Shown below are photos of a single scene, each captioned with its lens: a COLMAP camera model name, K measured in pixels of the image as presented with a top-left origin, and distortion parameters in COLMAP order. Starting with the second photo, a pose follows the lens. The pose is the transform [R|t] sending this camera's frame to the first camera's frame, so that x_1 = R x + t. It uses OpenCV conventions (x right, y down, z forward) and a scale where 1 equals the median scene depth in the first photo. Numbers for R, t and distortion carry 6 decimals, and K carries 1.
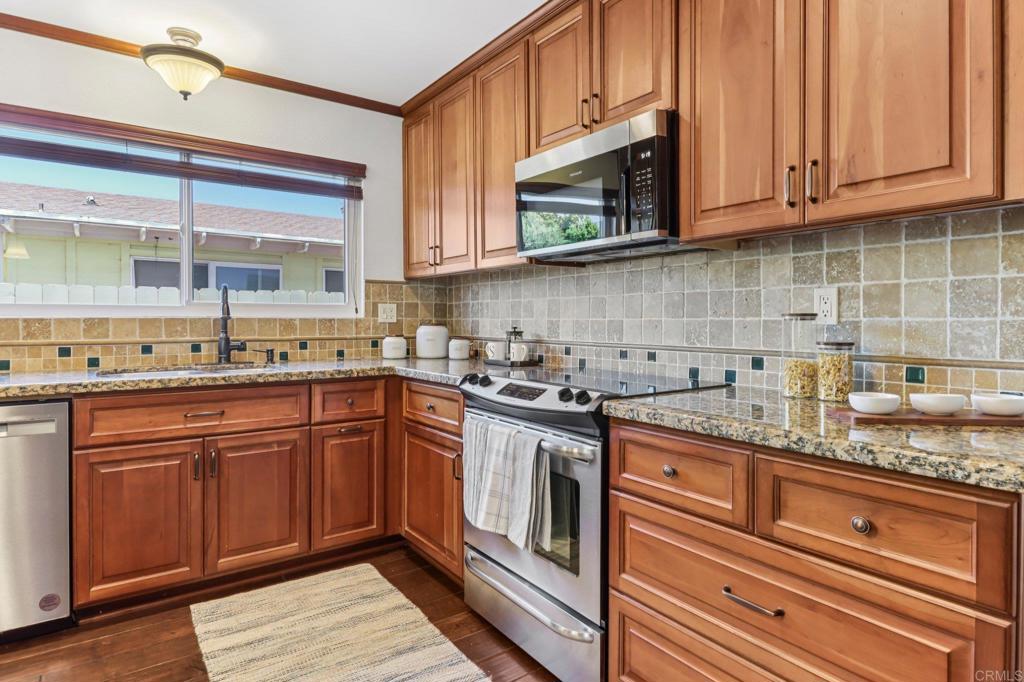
lens RADIAL K [[566.9, 0, 513.8], [0, 566.9, 324.1], [0, 0, 1]] dist [0.003754, -0.001062]
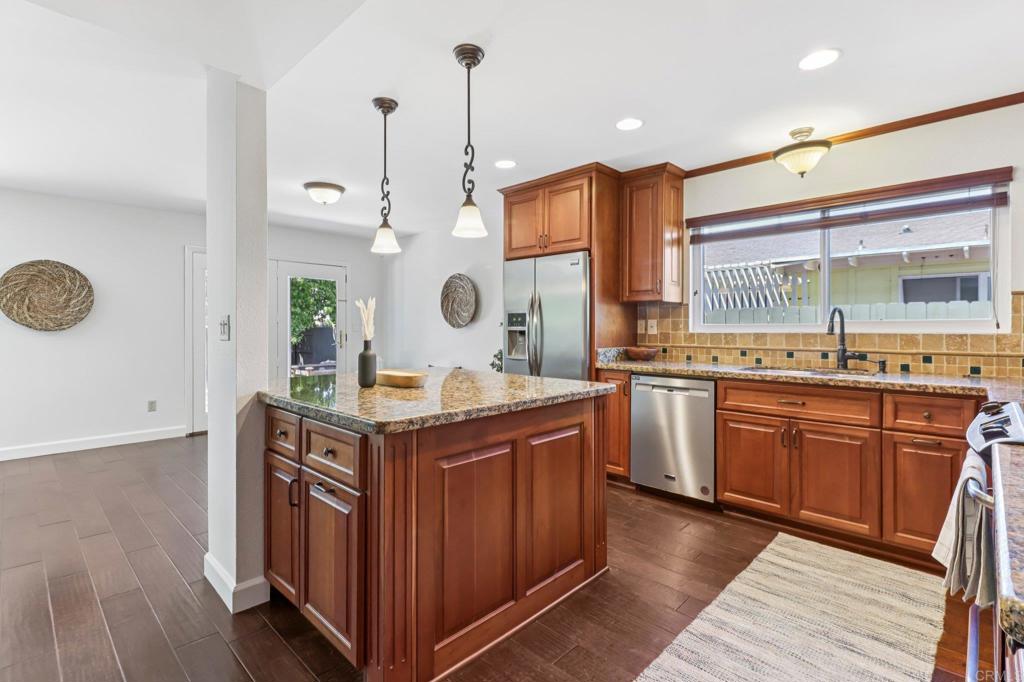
lens RADIAL K [[480.3, 0, 523.8], [0, 480.3, 324.9], [0, 0, 1]] dist [0.020095, -0.015514]
pose [[0.187567, -0.005953, -0.982234, 0.475844], [-0.004991, 0.999963, -0.007014, -0.021214], [0.982239, 0.006218, 0.187531, 0.109354]]
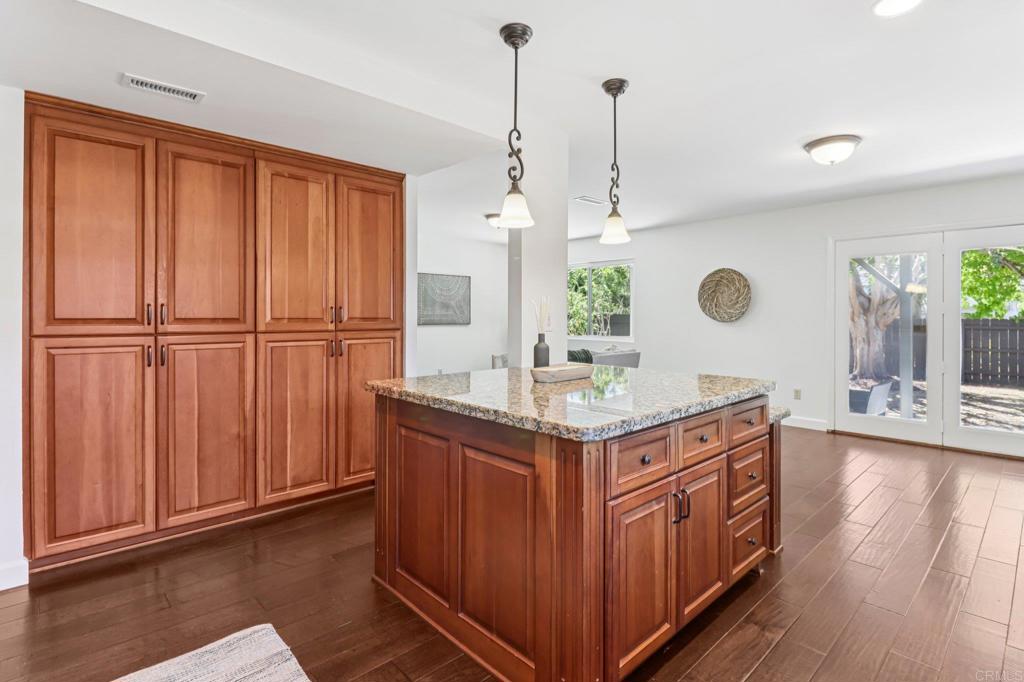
lens RADIAL K [[501.5, 0, 514.4], [0, 501.5, 315.6], [0, 0, 1]] dist [-0.000459, -0.000113]
pose [[-0.991156, -0.006448, -0.132542, -0.289609], [-0.007082, 0.999966, 0.004313, -0.037994], [0.132510, 0.005213, -0.991168, 1.029307]]
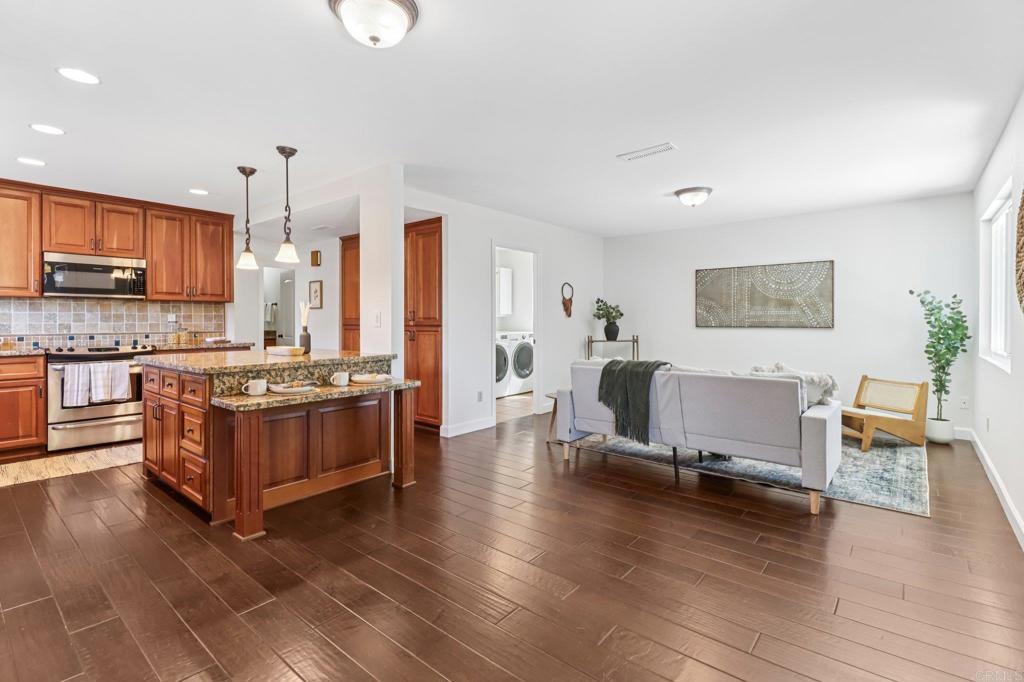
lens RADIAL K [[480.3, 0, 523.8], [0, 480.3, 324.9], [0, 0, 1]] dist [0.020095, -0.015514]
pose [[-0.263310, -0.012123, 0.964635, -2.177682], [0.005041, 0.999890, 0.013942, -0.019402], [-0.964698, 0.008534, -0.263220, -0.272659]]
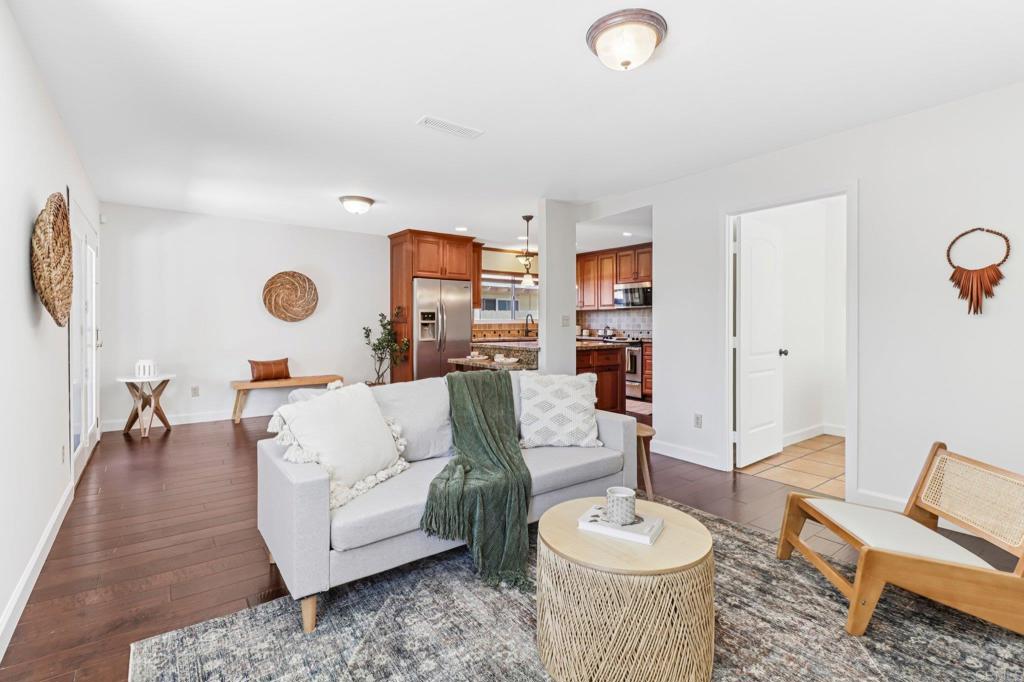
lens RADIAL K [[480.3, 0, 523.8], [0, 480.3, 324.9], [0, 0, 1]] dist [0.020095, -0.015514]
pose [[0.999383, -0.002366, 0.035057, -0.720933], [0.002343, 0.999997, 0.000709, -0.003567], [-0.035058, -0.000626, 0.999385, -2.263540]]
